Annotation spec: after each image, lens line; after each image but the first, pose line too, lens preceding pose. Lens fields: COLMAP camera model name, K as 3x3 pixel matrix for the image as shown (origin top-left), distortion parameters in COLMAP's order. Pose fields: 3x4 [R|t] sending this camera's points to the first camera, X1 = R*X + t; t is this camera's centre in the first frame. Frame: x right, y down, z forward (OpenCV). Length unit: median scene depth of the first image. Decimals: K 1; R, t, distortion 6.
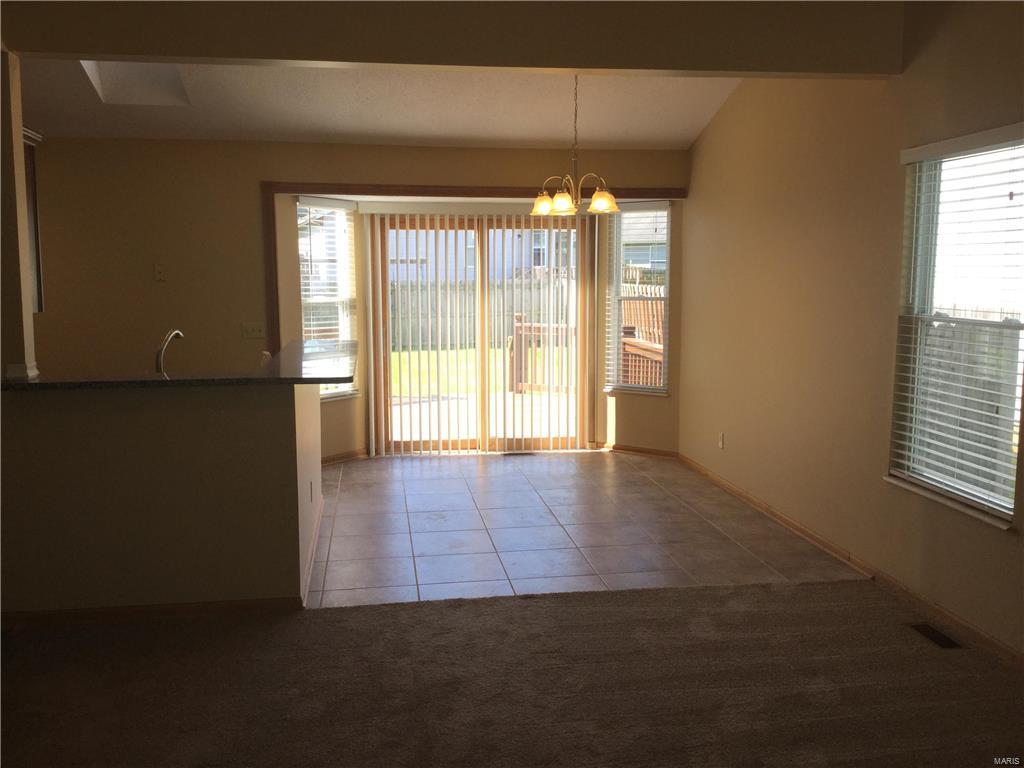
lens RADIAL K [[929.7, 0, 514.3], [0, 929.7, 401.3], [0, 0, 1]] dist [0.062418, -0.005030]
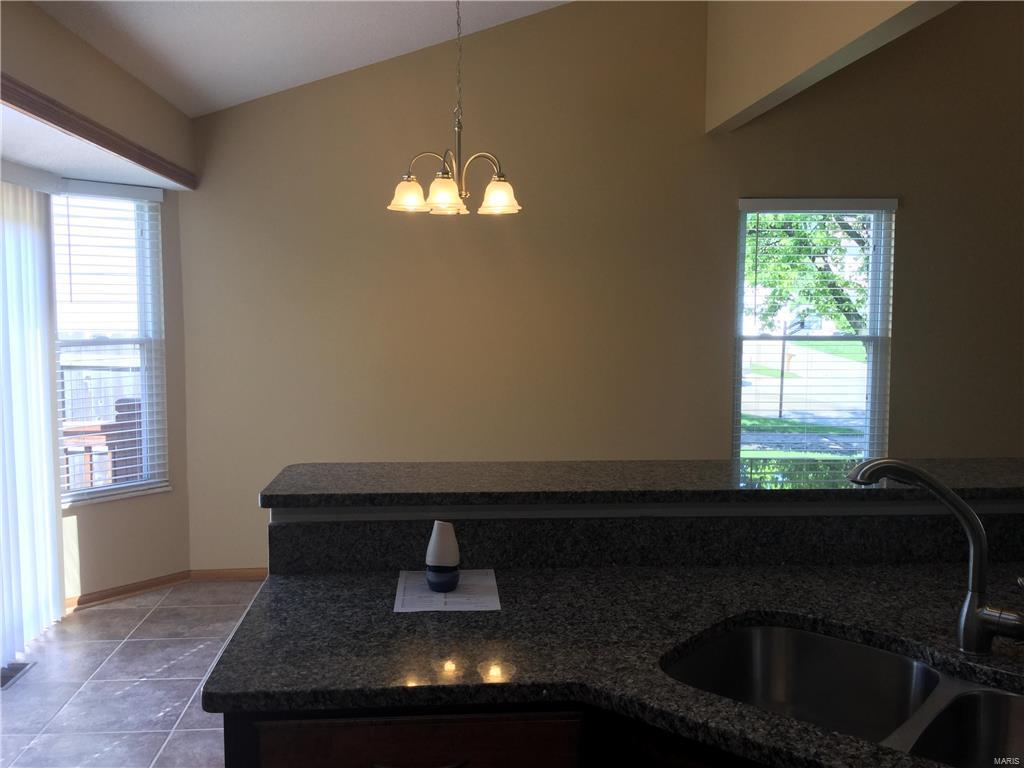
lens RADIAL K [[929.7, 0, 514.3], [0, 929.7, 401.3], [0, 0, 1]] dist [0.062418, -0.005030]
pose [[0.069234, -0.102842, 0.992285, -0.448633], [0.137985, 0.986098, 0.092574, -0.091219], [-0.988012, 0.130512, 0.082462, 0.684497]]
